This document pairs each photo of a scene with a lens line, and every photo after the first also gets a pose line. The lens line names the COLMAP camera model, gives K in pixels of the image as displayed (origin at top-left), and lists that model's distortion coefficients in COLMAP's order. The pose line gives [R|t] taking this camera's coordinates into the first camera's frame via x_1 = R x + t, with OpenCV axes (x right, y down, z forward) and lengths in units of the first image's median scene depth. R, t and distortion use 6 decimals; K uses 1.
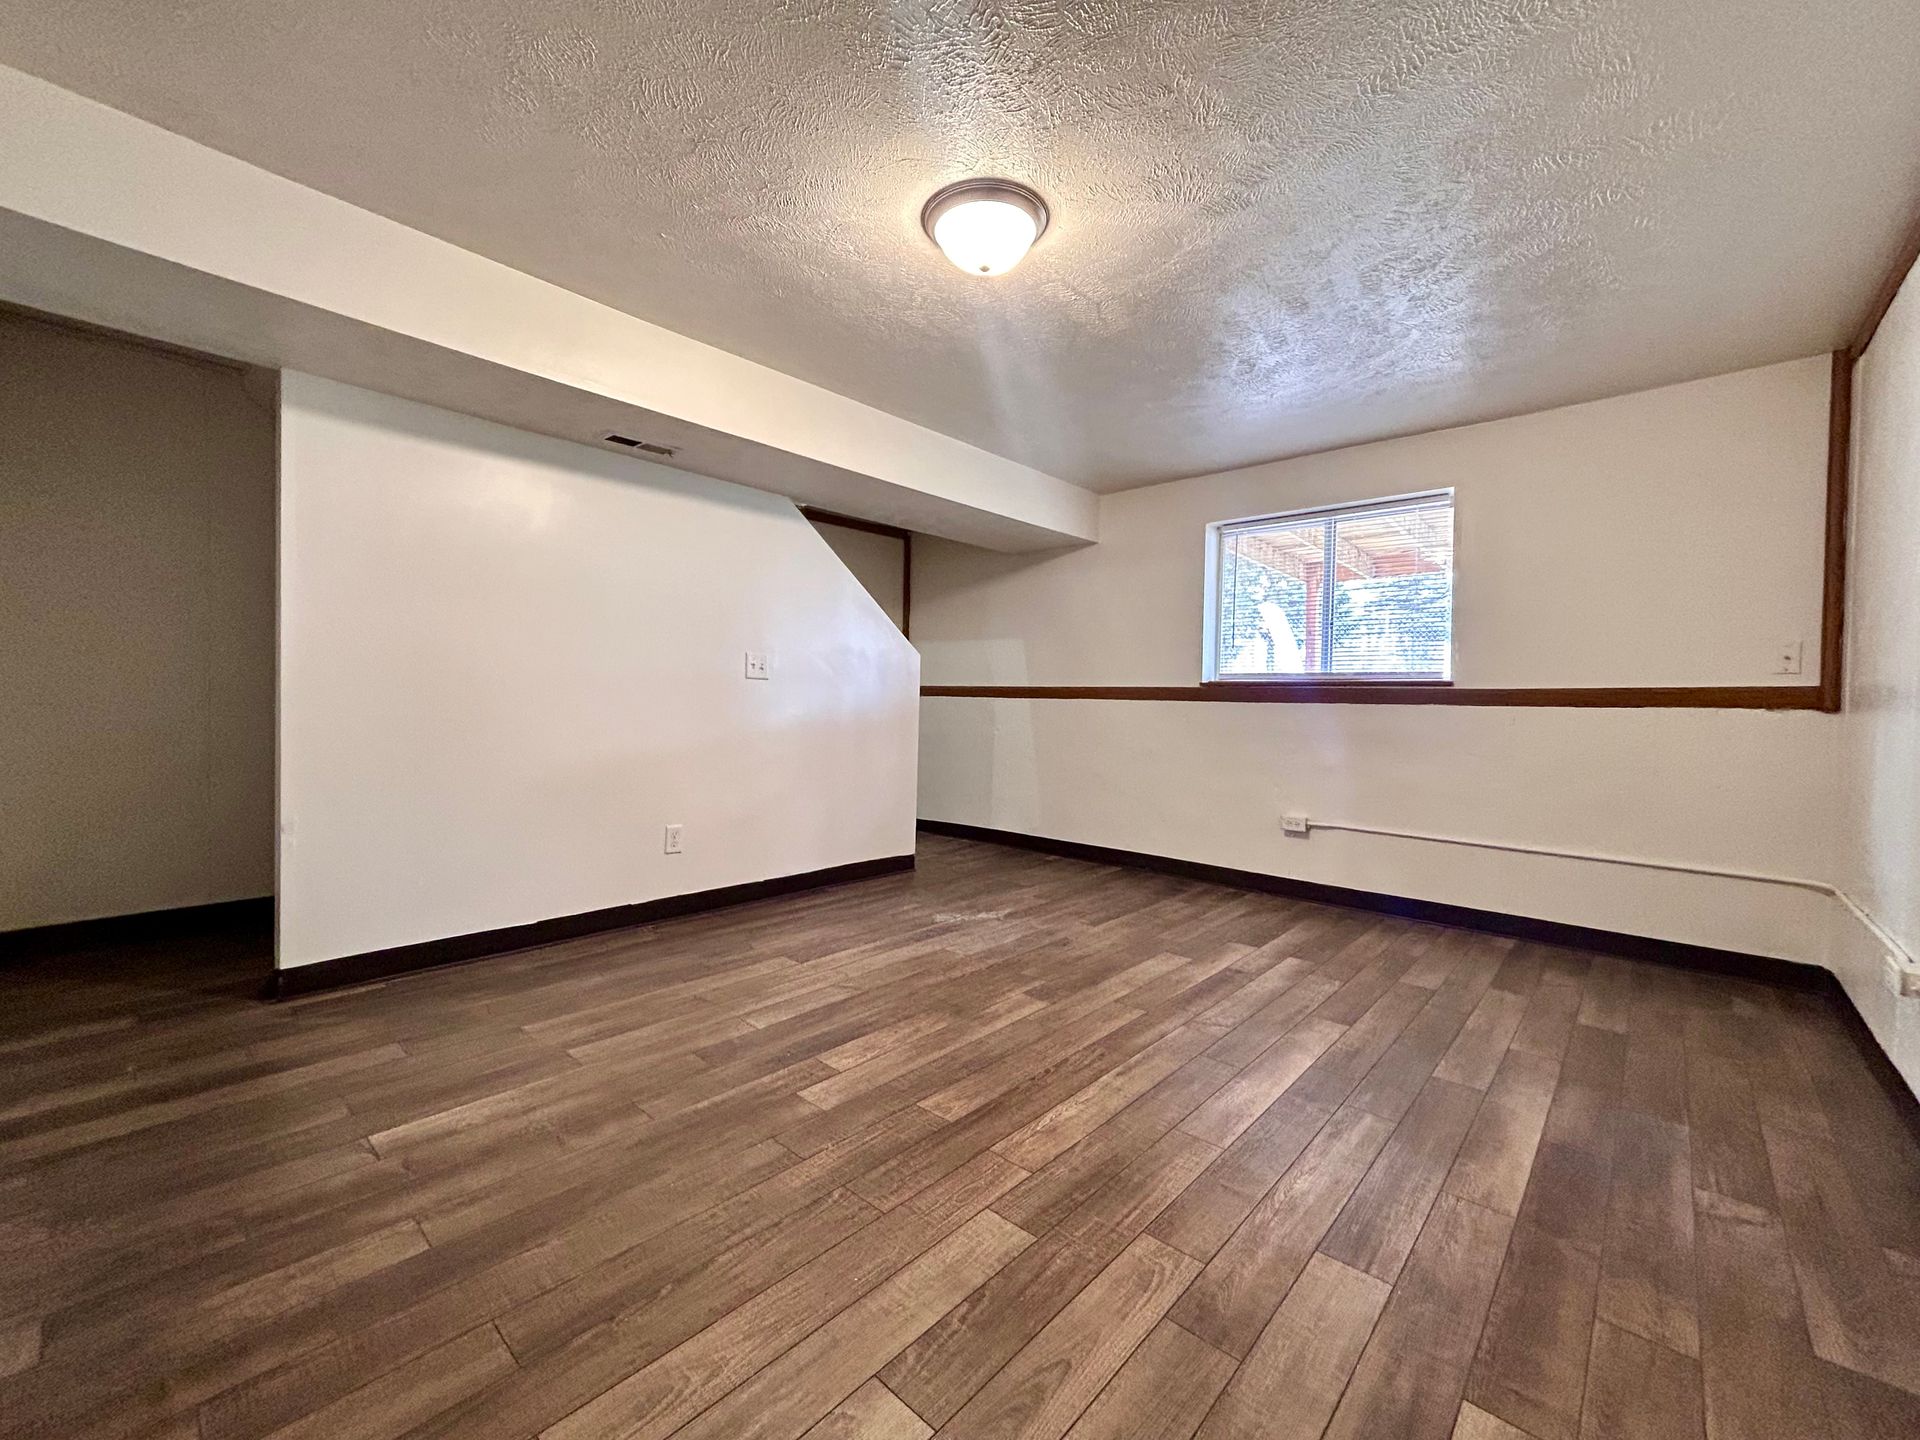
lens RADIAL K [[778.0, 0, 957.7], [0, 778.0, 716.9], [0, 0, 1]] dist [0.000517, -0.000161]
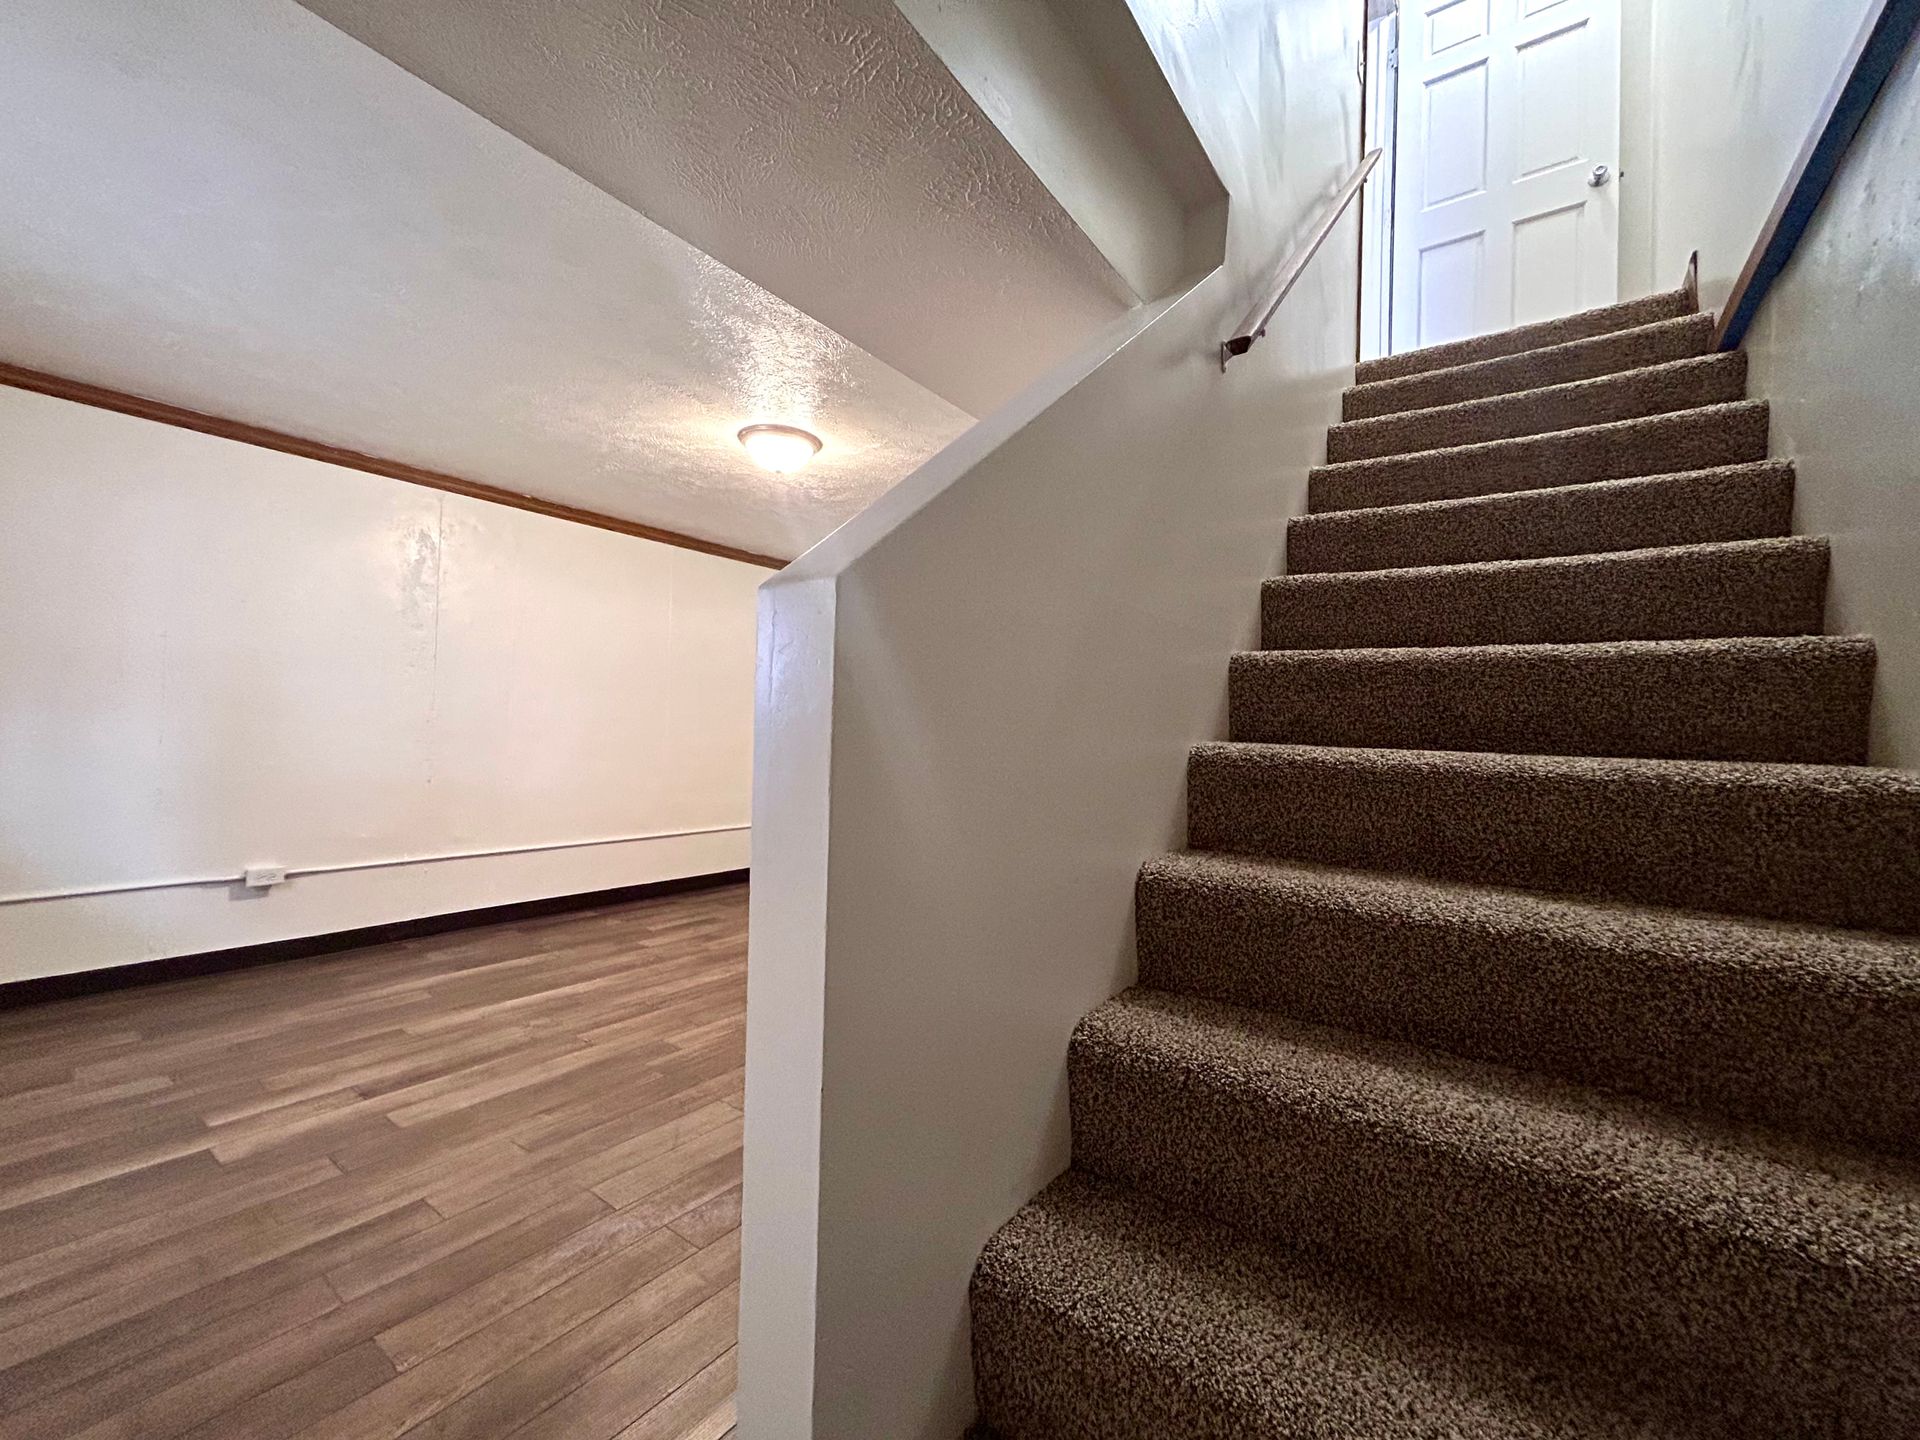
lens RADIAL K [[778.0, 0, 957.7], [0, 778.0, 716.9], [0, 0, 1]] dist [0.000517, -0.000161]
pose [[-0.992474, -0.048020, -0.112651, -0.125122], [-0.048262, 0.998835, -0.000574, -0.077986], [0.112547, 0.004867, -0.993634, 1.941100]]
